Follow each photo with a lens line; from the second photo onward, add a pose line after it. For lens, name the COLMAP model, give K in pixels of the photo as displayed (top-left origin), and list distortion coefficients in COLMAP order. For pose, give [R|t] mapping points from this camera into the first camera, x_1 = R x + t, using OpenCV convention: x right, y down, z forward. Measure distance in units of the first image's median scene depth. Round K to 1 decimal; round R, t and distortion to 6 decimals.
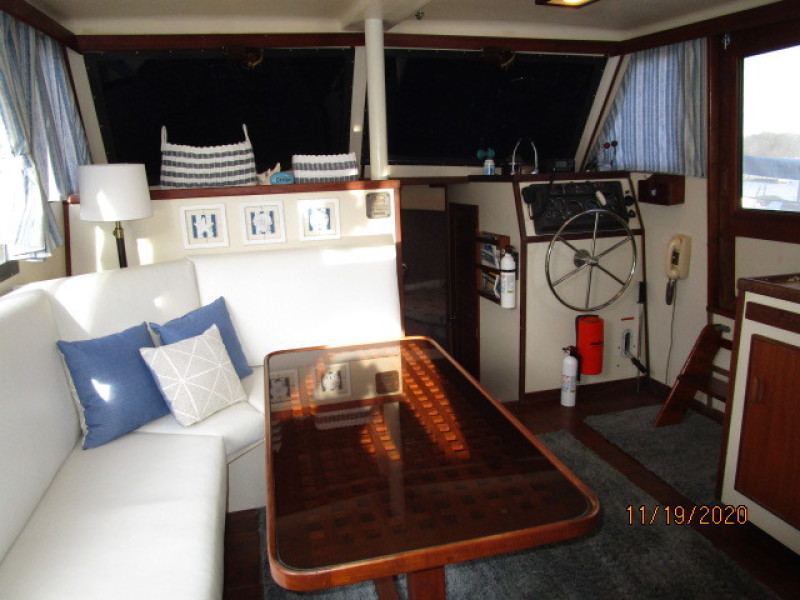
lens RADIAL K [[570.9, 0, 404.9], [0, 570.9, 298.7], [0, 0, 1]] dist [-0.026412, 0.008810]
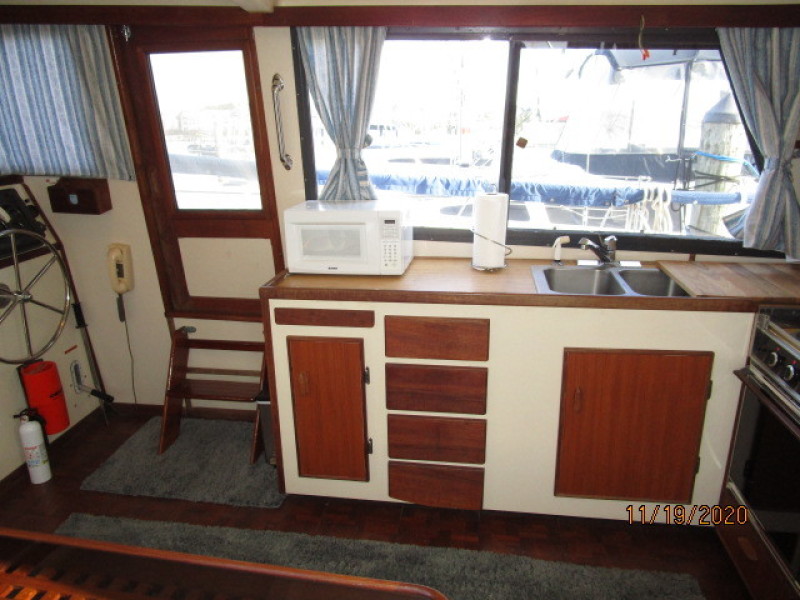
lens RADIAL K [[570.9, 0, 404.9], [0, 570.9, 298.7], [0, 0, 1]] dist [-0.026412, 0.008810]
pose [[0.410485, -0.249720, 0.877008, -0.130781], [0.205881, 0.962317, 0.177648, -0.091221], [-0.888322, 0.107638, 0.446429, 0.194536]]
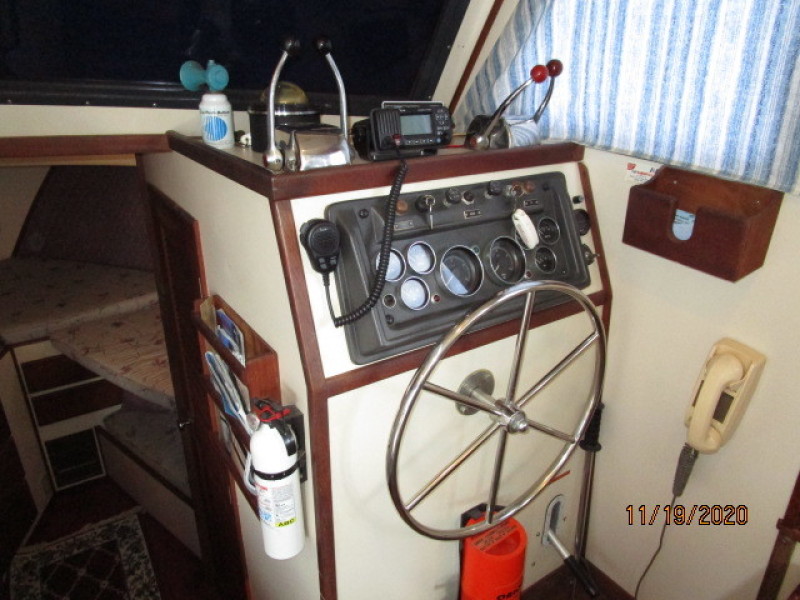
lens RADIAL K [[570.9, 0, 404.9], [0, 570.9, 298.7], [0, 0, 1]] dist [-0.026412, 0.008810]
pose [[0.945571, -0.085066, 0.314102, 0.160134], [0.024253, 0.980967, 0.192654, -0.210447], [-0.324512, -0.174550, 0.929637, 0.701298]]
